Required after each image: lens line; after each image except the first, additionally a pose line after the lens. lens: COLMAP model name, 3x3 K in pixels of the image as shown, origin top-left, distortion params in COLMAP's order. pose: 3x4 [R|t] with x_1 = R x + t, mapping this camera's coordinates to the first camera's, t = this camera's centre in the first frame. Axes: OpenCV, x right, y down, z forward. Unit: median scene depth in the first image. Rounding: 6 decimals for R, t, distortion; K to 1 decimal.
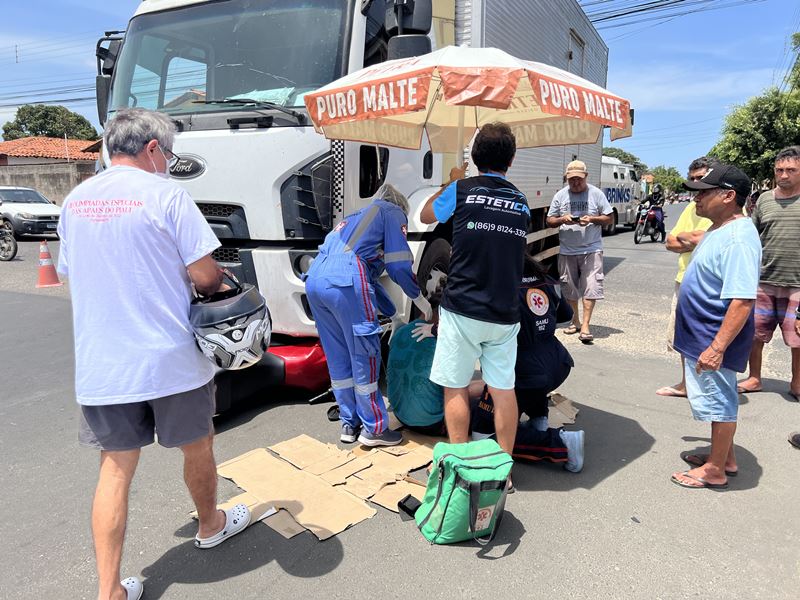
lens RADIAL K [[608.8, 0, 400.0], [0, 608.8, 300.0], [0, 0, 1]] dist [0.011111, -0.006725]
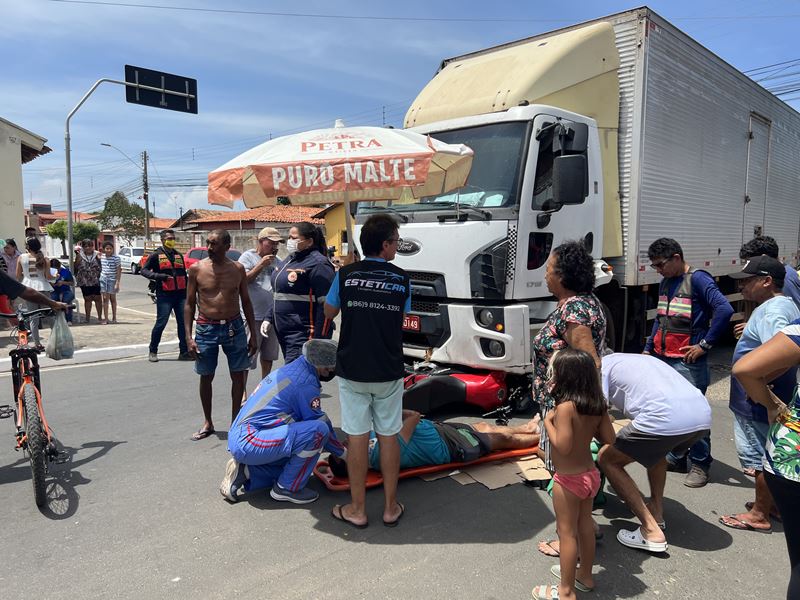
lens RADIAL K [[598.9, 0, 394.9], [0, 598.9, 305.5], [0, 0, 1]] dist [0.110529, -0.124463]
pose [[0.949351, 0.041777, -0.311427, 0.078620], [-0.068339, 0.994849, -0.074868, 0.034267], [0.306695, 0.092358, 0.947316, -0.377897]]
